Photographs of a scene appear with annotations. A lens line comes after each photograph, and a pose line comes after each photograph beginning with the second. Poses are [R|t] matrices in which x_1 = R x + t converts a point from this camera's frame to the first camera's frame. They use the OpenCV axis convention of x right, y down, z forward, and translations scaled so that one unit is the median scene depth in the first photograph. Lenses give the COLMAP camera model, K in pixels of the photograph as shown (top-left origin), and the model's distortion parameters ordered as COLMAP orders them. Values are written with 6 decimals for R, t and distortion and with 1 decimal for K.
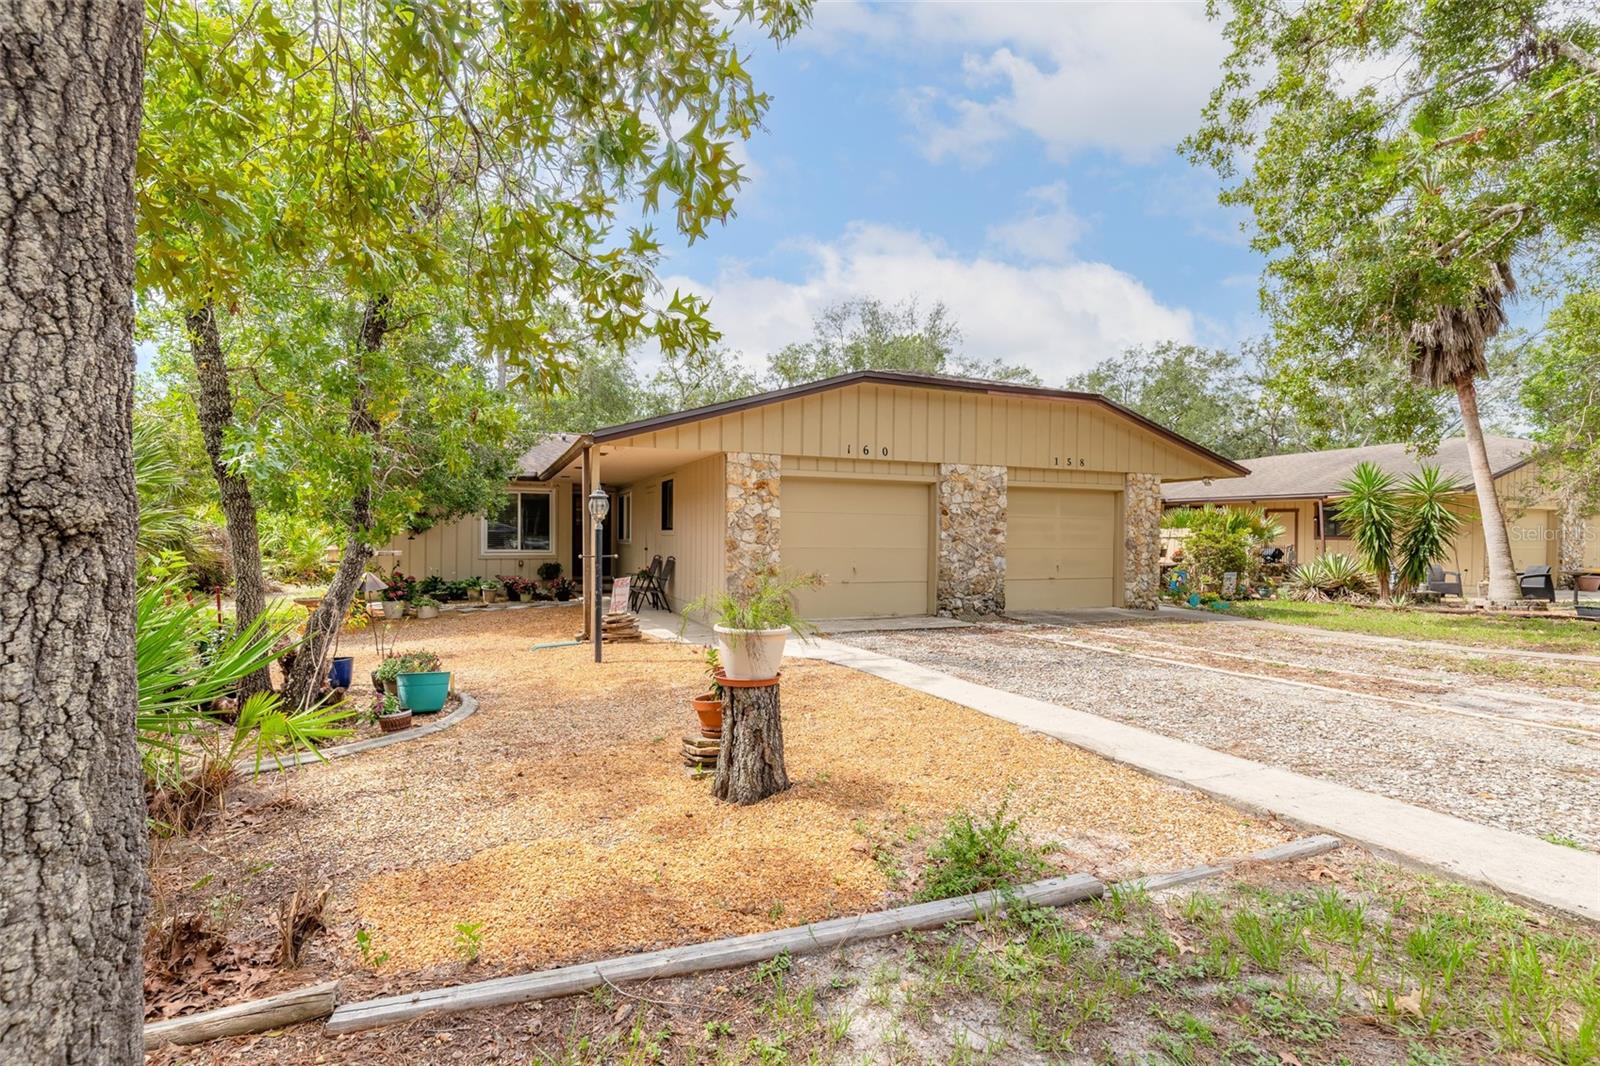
lens RADIAL K [[731.1, 0, 801.4], [0, 731.1, 531.4], [0, 0, 1]] dist [0.010500, -0.000354]
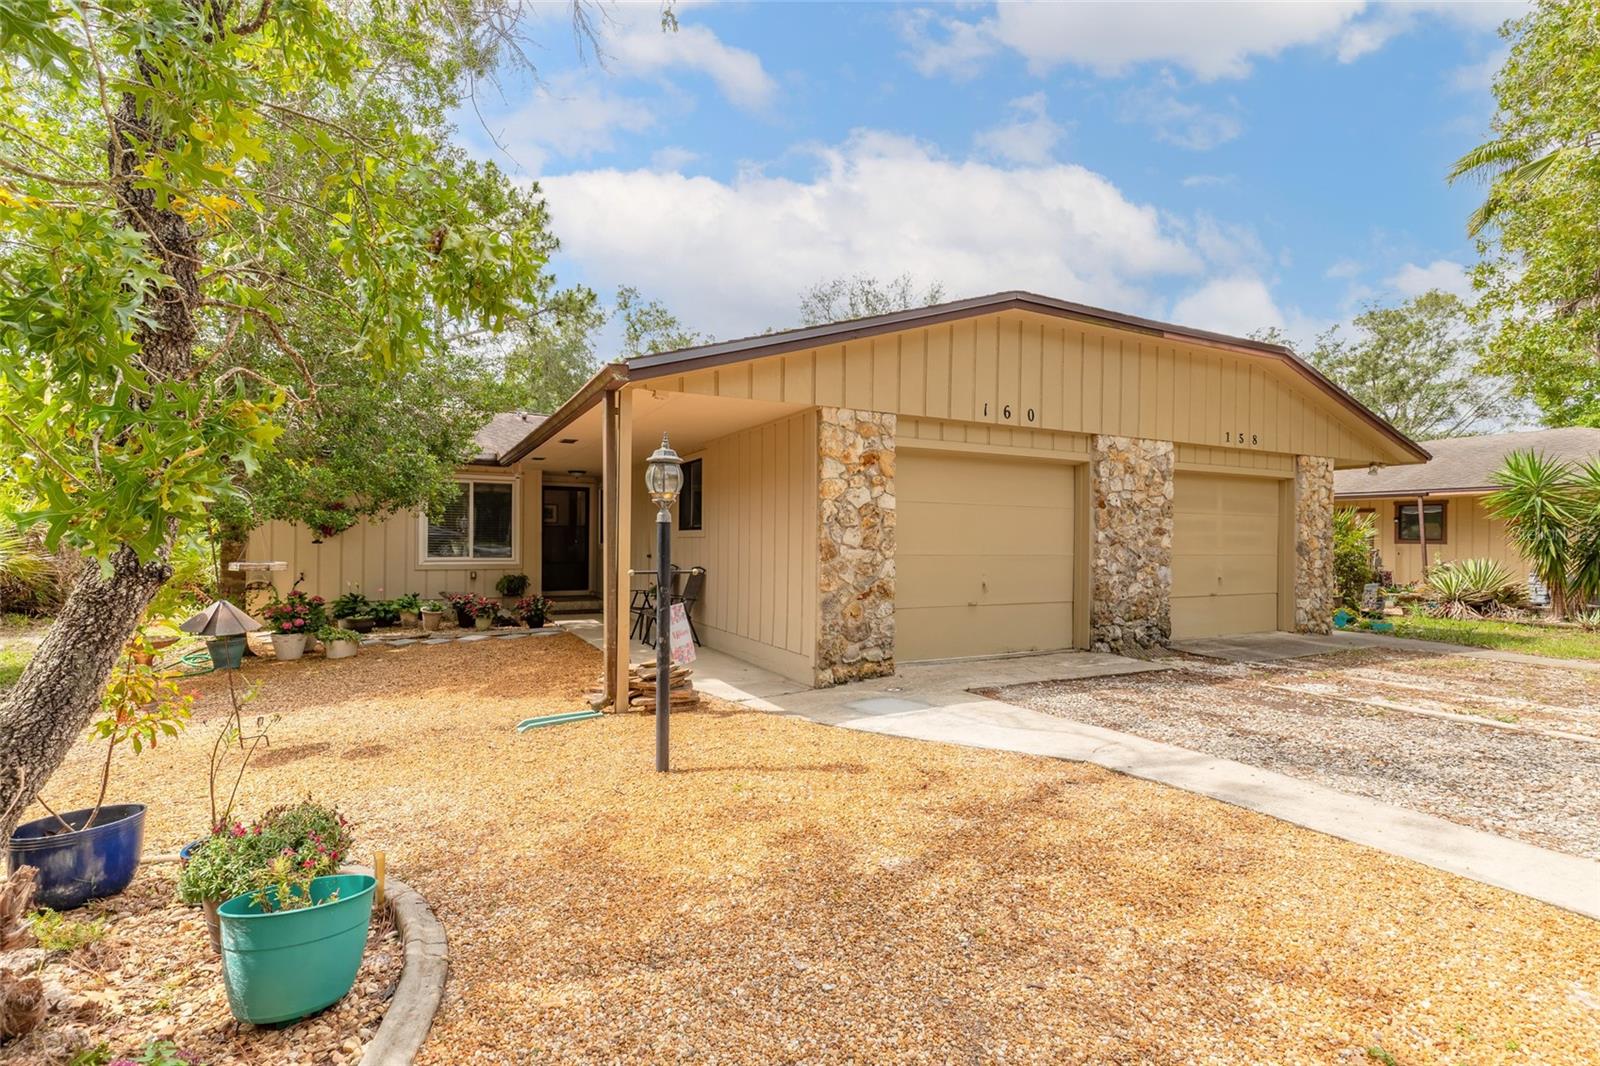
lens RADIAL K [[731.1, 0, 795.9], [0, 731.1, 531.8], [0, 0, 1]] dist [0.010500, -0.000354]
pose [[0.997348, 0.000337, 0.072783, -0.145666], [0.000179, 0.999975, -0.007091, 0.005409], [-0.072783, 0.007085, 0.997323, 0.303718]]
